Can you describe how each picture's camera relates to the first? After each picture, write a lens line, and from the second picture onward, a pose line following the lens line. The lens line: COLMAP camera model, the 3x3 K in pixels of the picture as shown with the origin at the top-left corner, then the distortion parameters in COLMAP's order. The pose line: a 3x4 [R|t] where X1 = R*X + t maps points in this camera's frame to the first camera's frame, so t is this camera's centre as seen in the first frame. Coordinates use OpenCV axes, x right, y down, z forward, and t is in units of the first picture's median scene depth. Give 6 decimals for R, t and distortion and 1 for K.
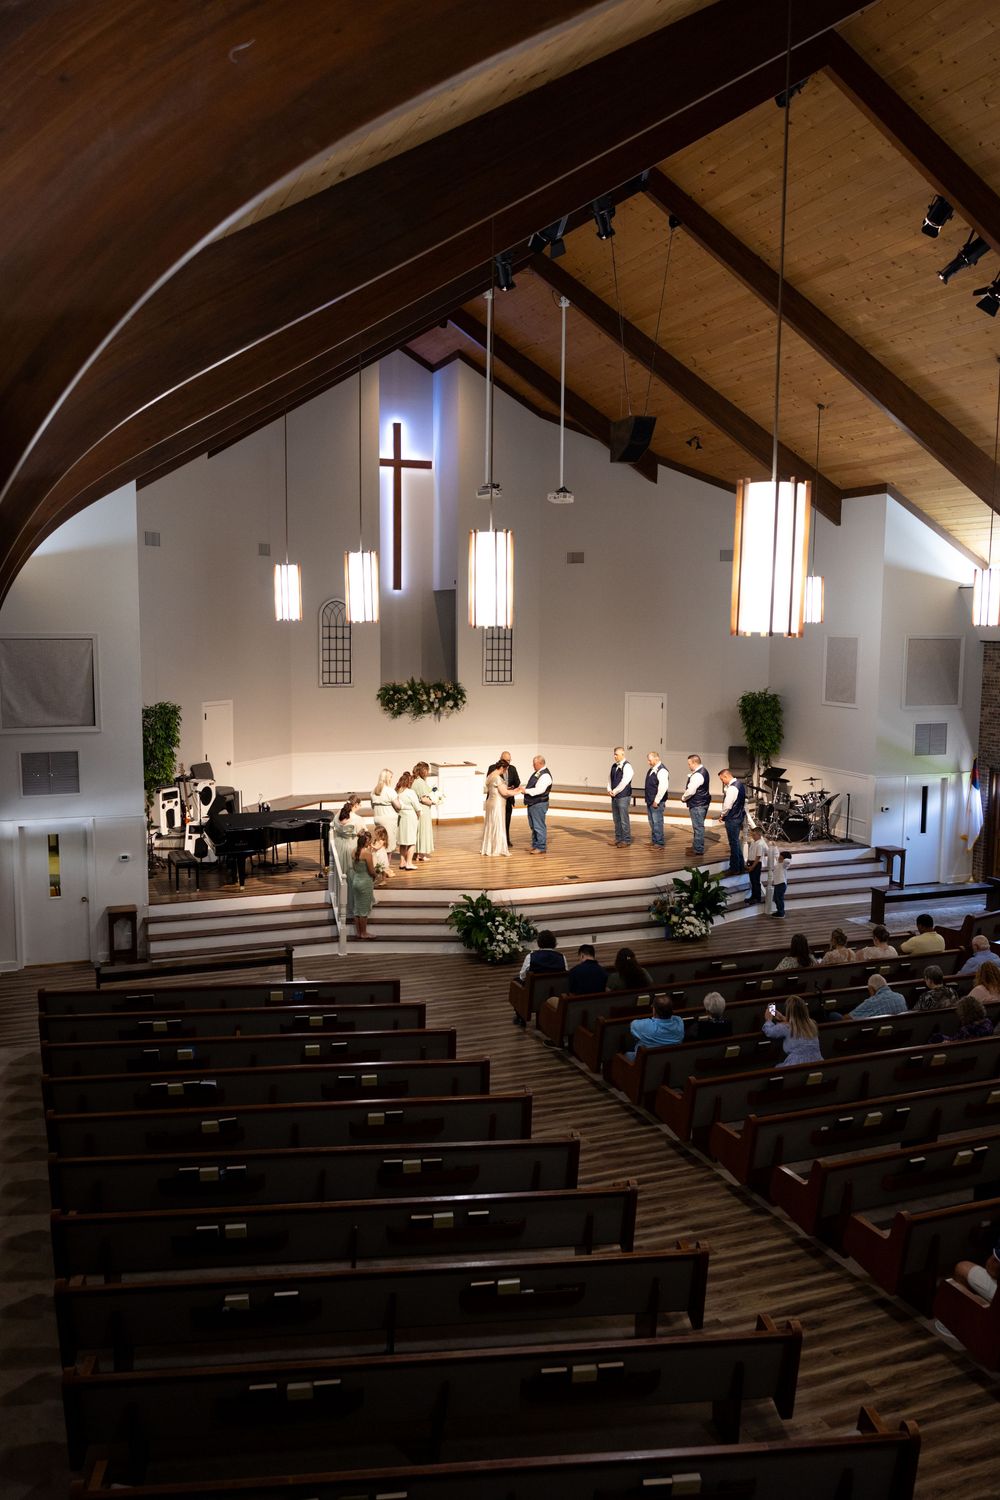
lens RADIAL K [[1206.8, 0, 507.8], [0, 1206.8, 754.4], [0, 0, 1]] dist [-0.001176, -0.000226]
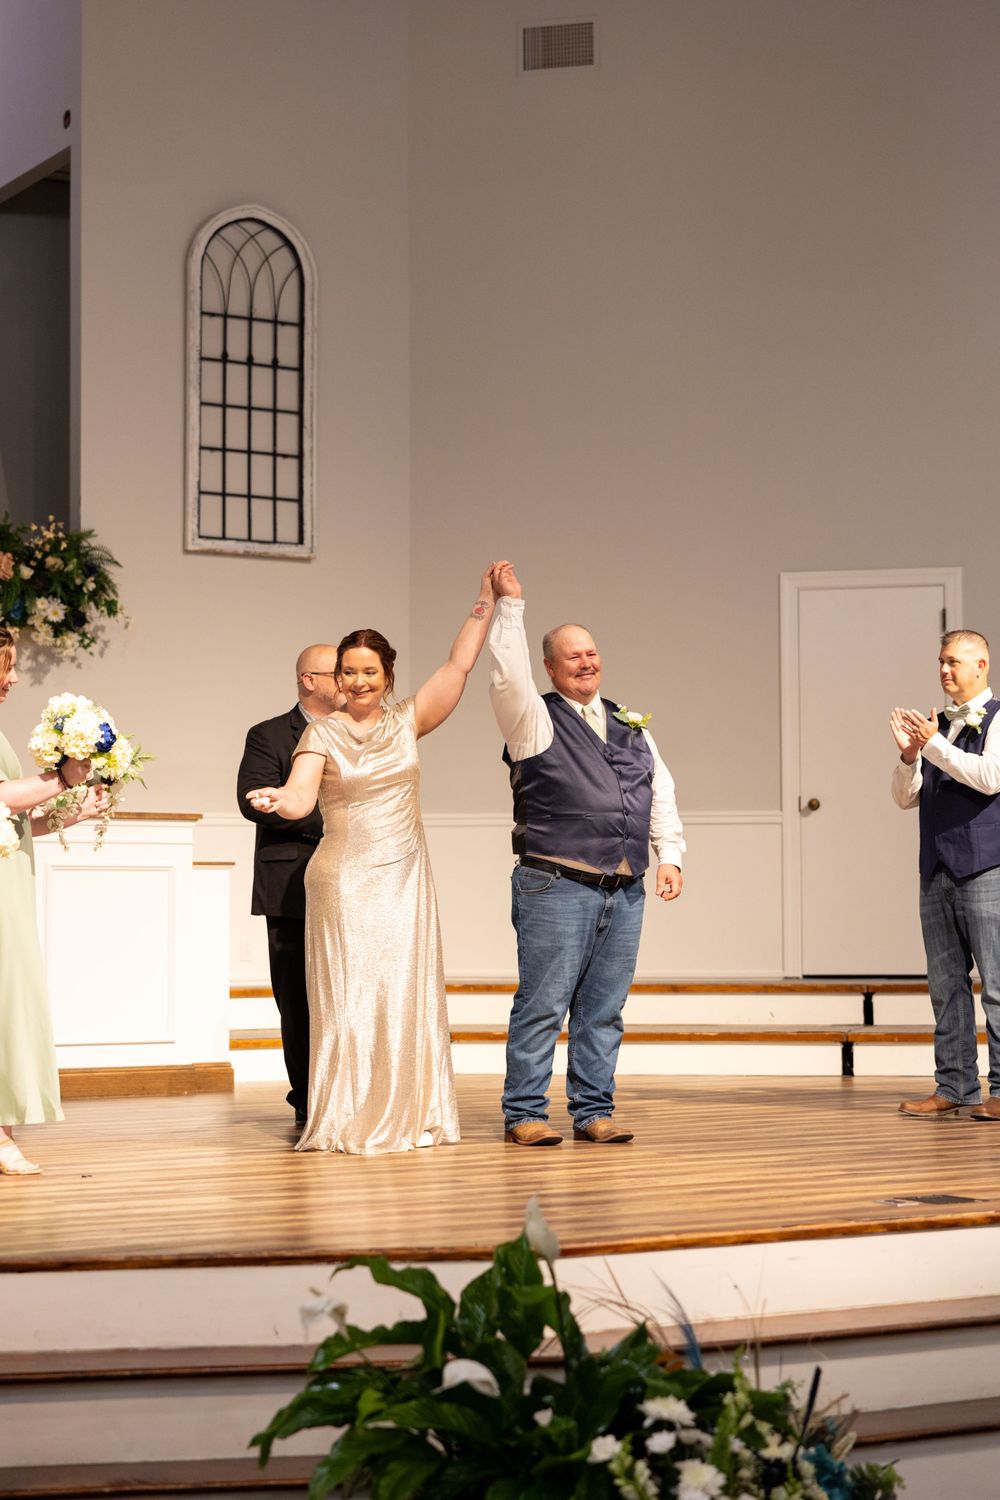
lens RADIAL K [[2887.2, 0, 500.0], [0, 2887.2, 750.0], [0, 0, 1]] dist [-0.013839, -0.054468]
pose [[0.987267, -0.005388, 0.158979, -0.050183], [0.032354, 0.985336, -0.167528, 0.077616], [-0.155745, 0.170539, 0.972964, 0.450952]]
